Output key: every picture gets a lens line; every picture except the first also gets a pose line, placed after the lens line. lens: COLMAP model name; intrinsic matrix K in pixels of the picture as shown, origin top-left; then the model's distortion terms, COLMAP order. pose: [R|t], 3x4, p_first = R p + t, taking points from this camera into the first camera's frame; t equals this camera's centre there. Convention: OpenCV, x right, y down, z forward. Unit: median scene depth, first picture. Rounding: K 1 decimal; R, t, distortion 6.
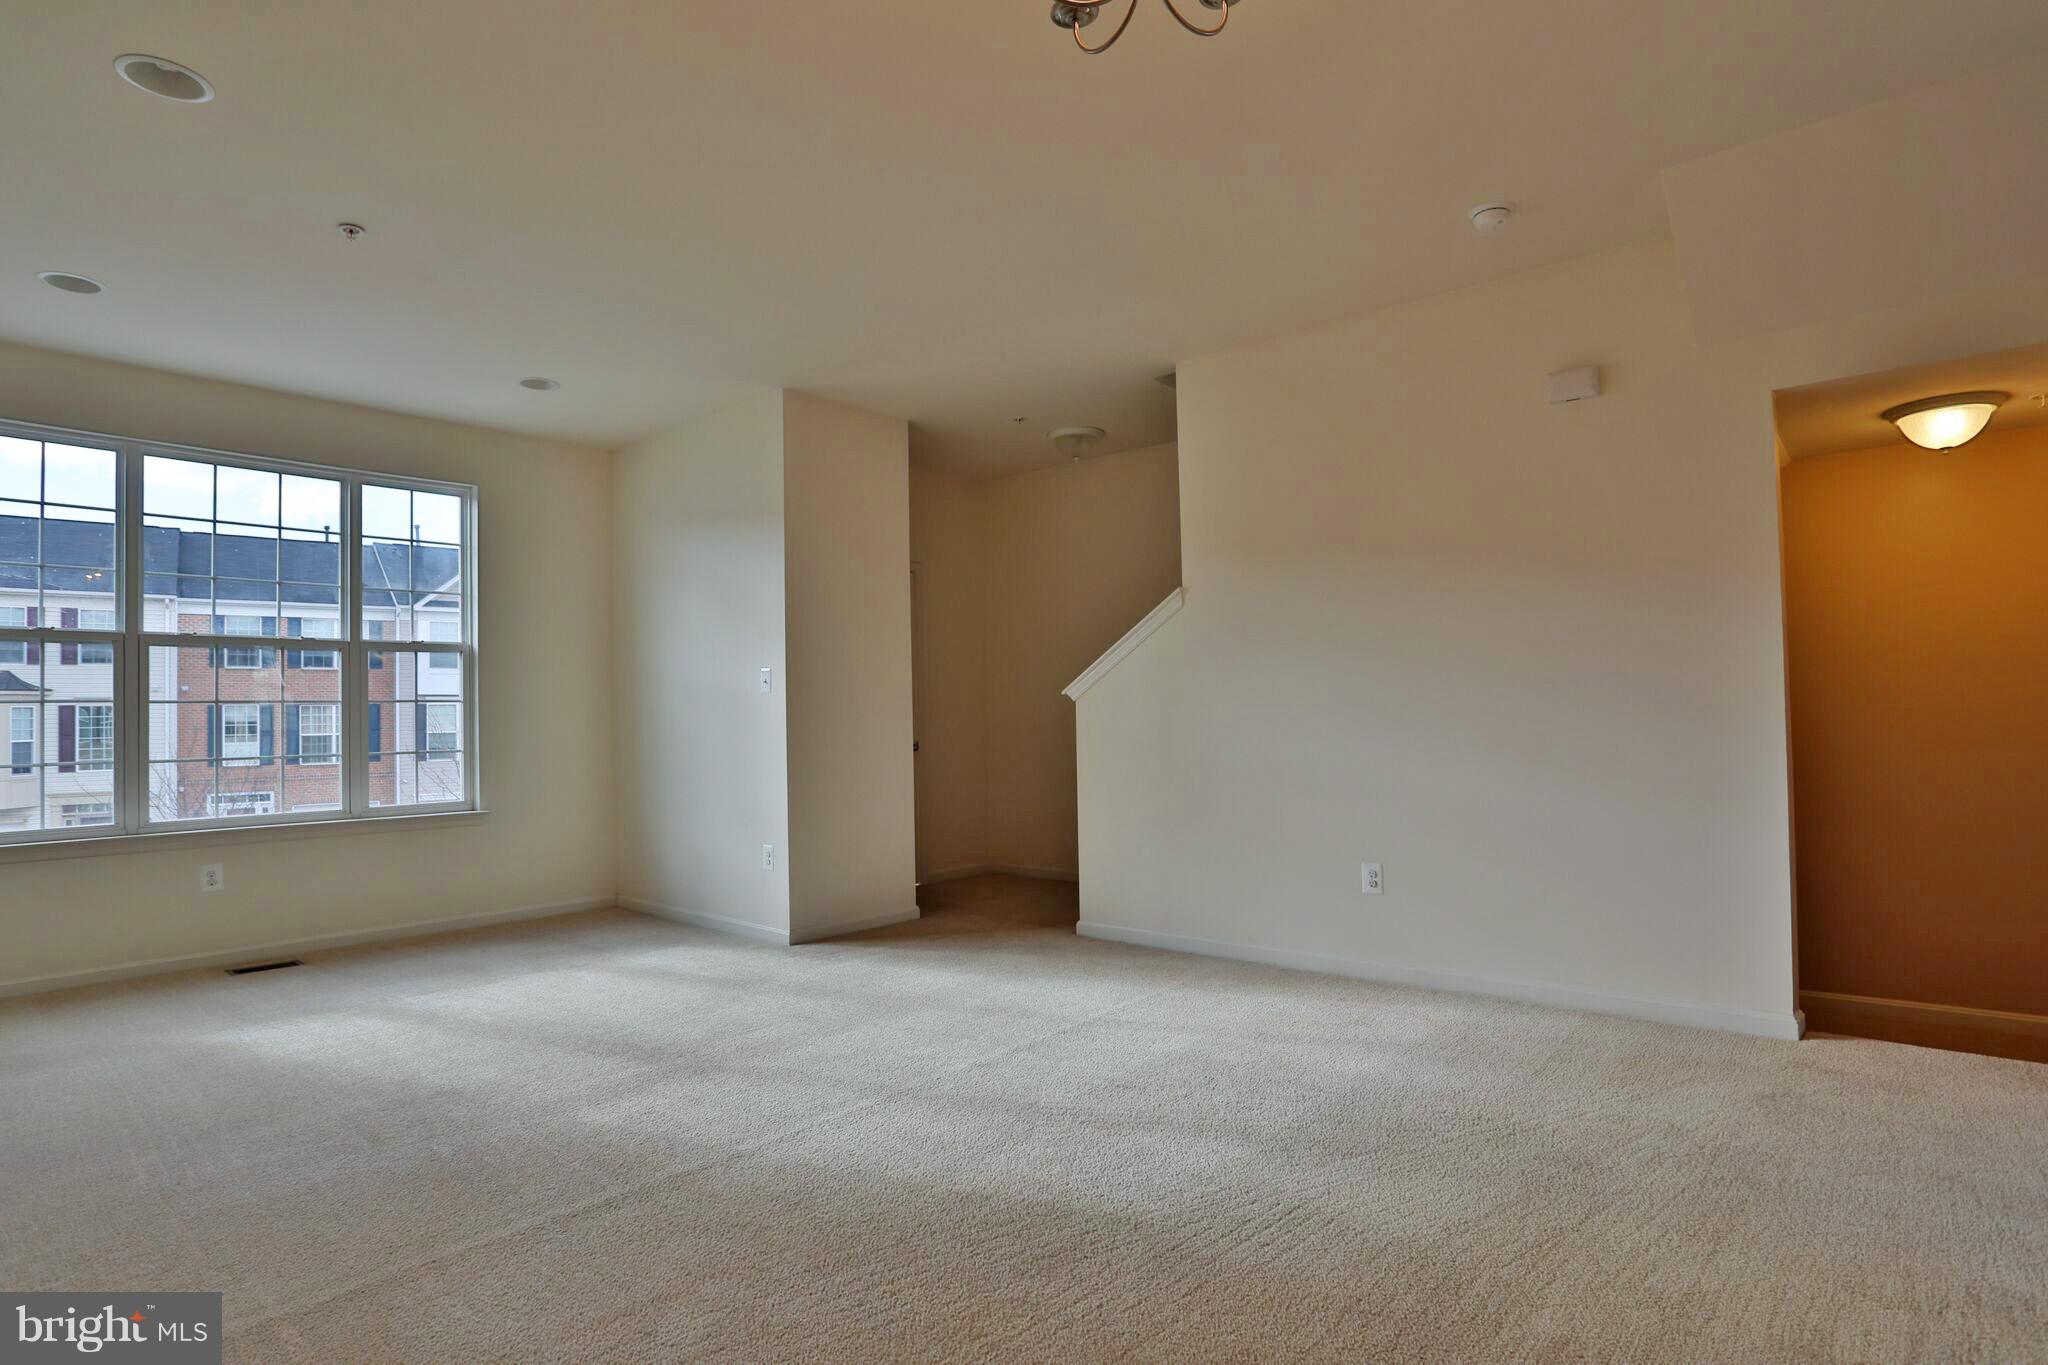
lens RADIAL K [[1056.5, 0, 1022.4], [0, 1056.5, 687.1], [0, 0, 1]] dist [-0.070992, 0.032039]
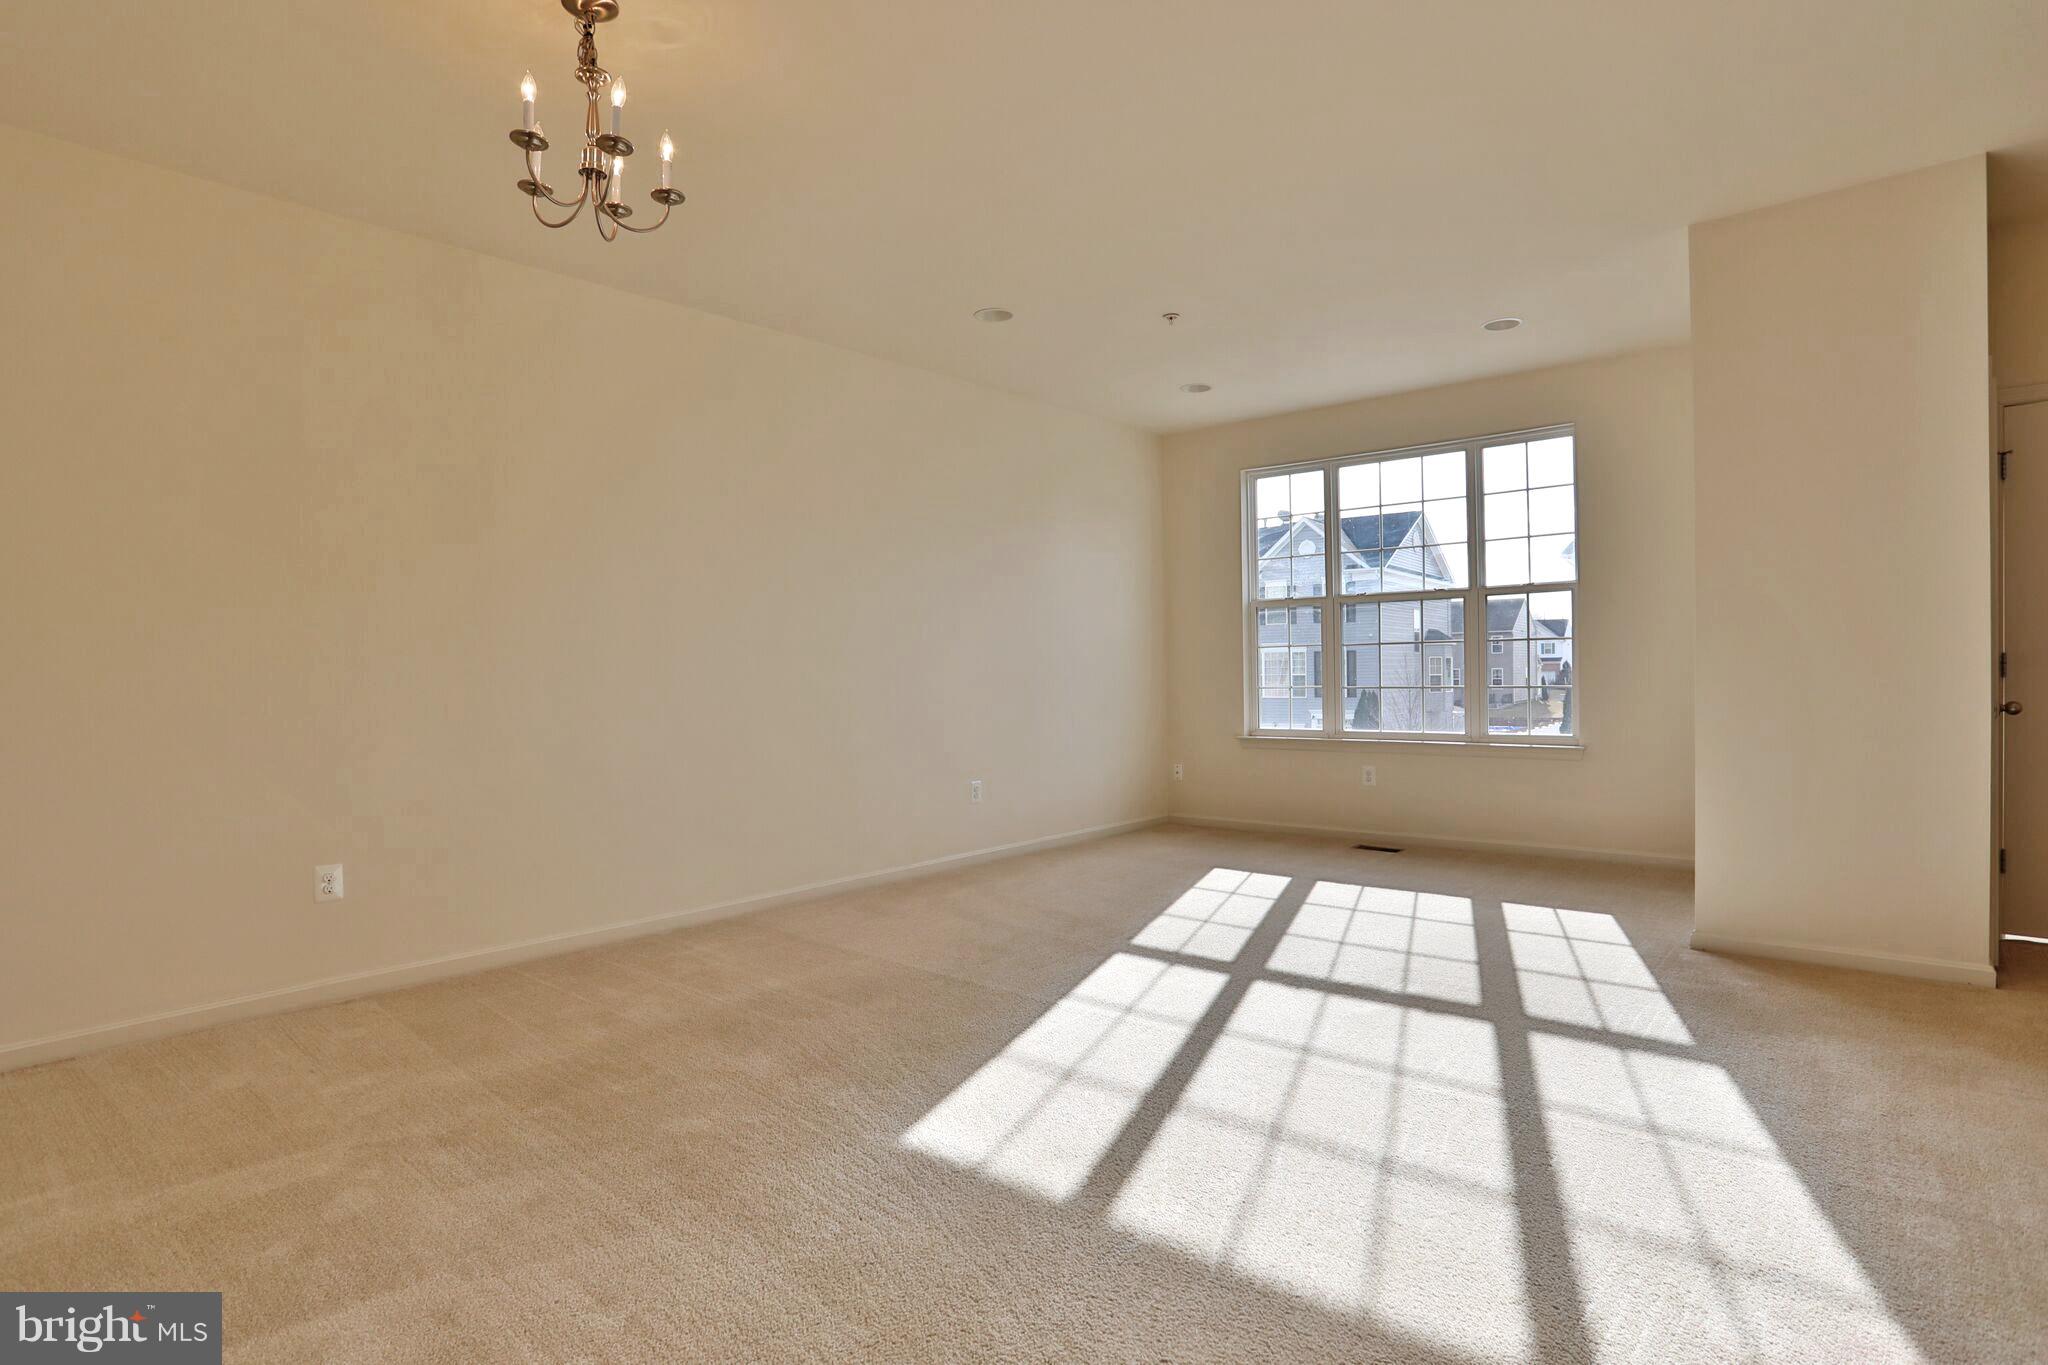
lens RADIAL K [[1056.5, 0, 1022.4], [0, 1056.5, 687.1], [0, 0, 1]] dist [-0.070992, 0.032039]
pose [[0.009097, 0.033776, -0.999388, 0.554326], [0.046257, 0.998345, 0.034162, 0.002384], [0.998888, -0.046539, 0.007520, 0.525751]]
